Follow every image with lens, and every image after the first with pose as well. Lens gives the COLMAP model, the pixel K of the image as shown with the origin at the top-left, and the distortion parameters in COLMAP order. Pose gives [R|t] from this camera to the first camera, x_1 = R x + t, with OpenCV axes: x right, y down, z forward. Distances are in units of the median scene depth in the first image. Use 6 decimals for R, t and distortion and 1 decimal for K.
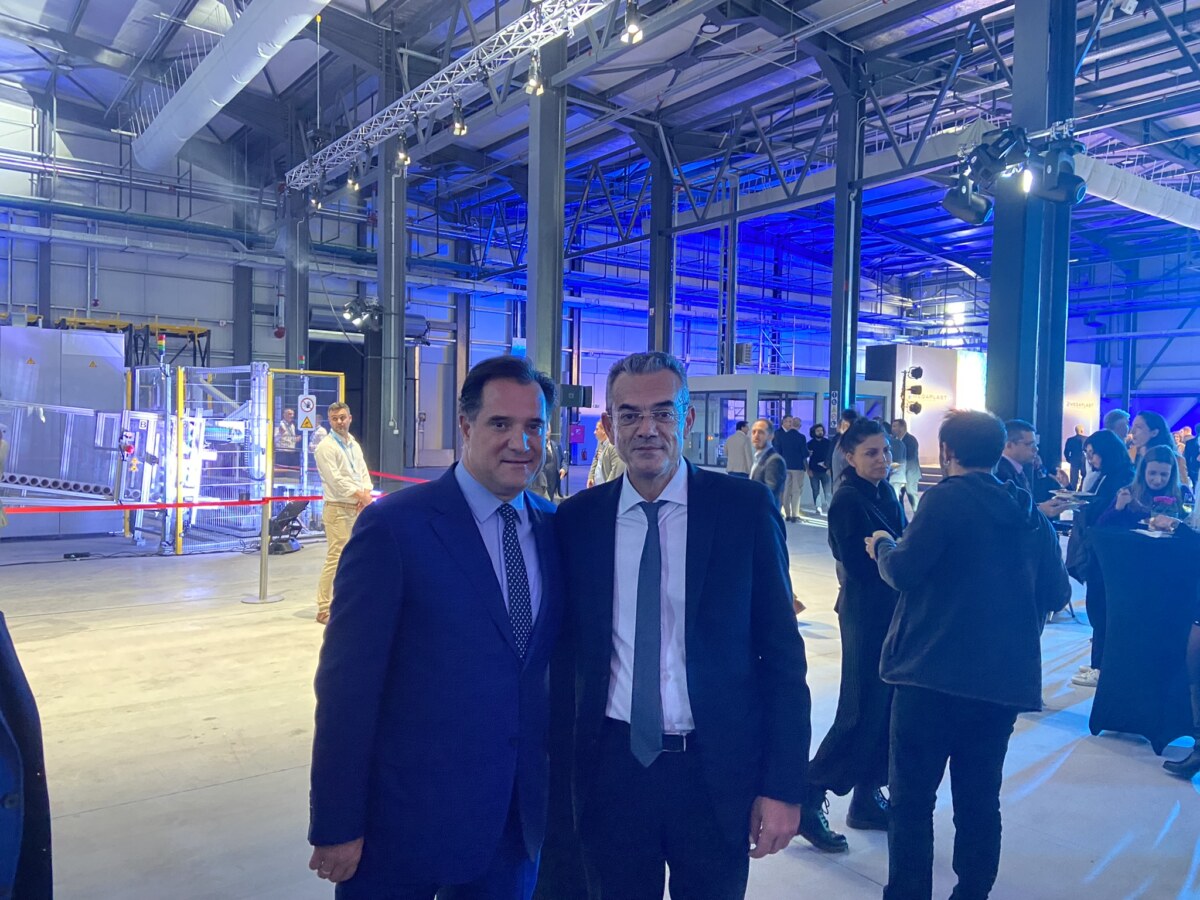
lens RADIAL K [[904.7, 0, 600.0], [0, 904.7, 450.0], [0, 0, 1]] dist [0.089627, -0.122164]
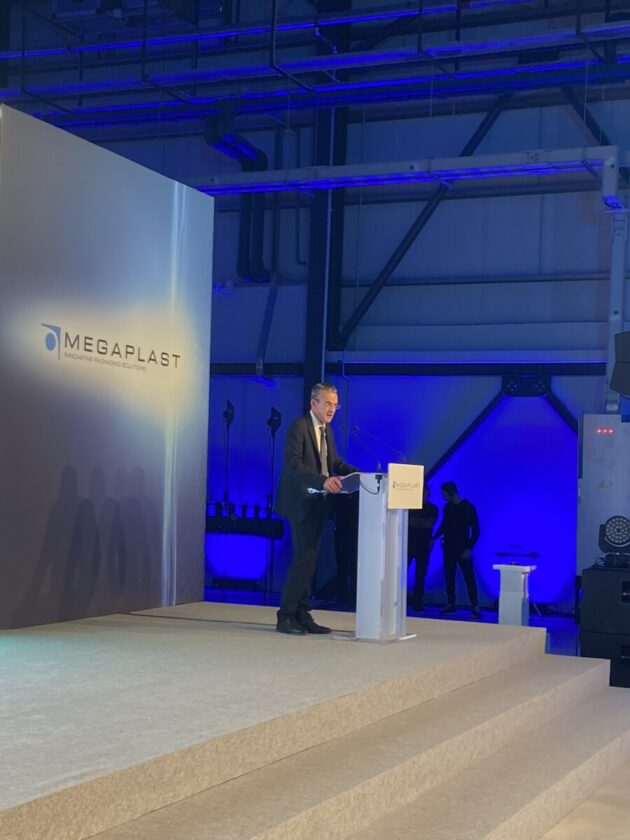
lens RADIAL K [[1388.2, 0, 315.0], [0, 1388.2, 420.0], [0, 0, 1]] dist [0.032955, 0.028731]
pose [[0.870543, 0.034235, 0.490901, 0.329483], [-0.007049, 0.998342, -0.057124, -0.012063], [-0.492043, 0.046269, 0.869341, 0.570546]]
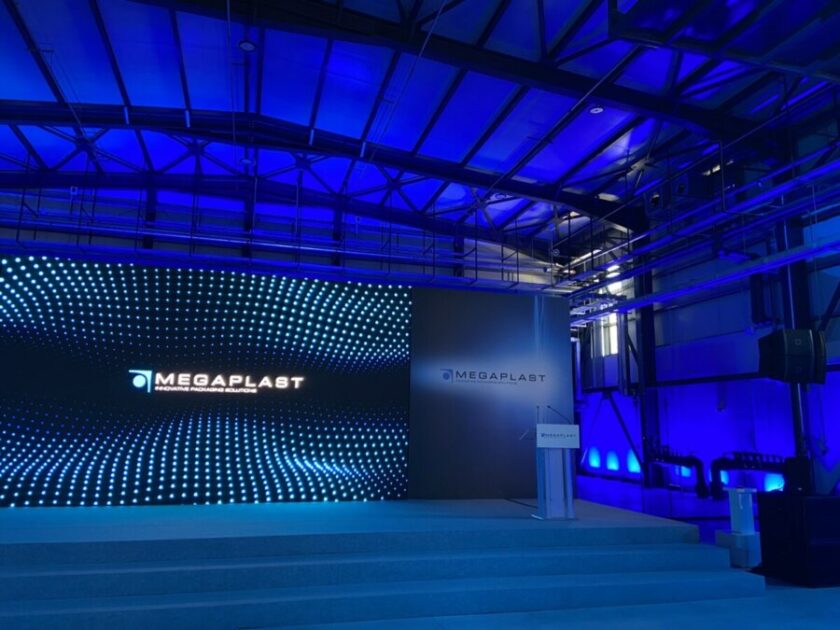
lens RADIAL K [[633.3, 0, 420.0], [0, 633.3, 315.0], [0, 0, 1]] dist [0.089627, -0.122164]
pose [[0.930766, -0.070410, -0.358773, 0.508644], [-0.007498, 0.977399, -0.211269, -0.008153], [0.365540, 0.199332, 0.909202, 0.555562]]
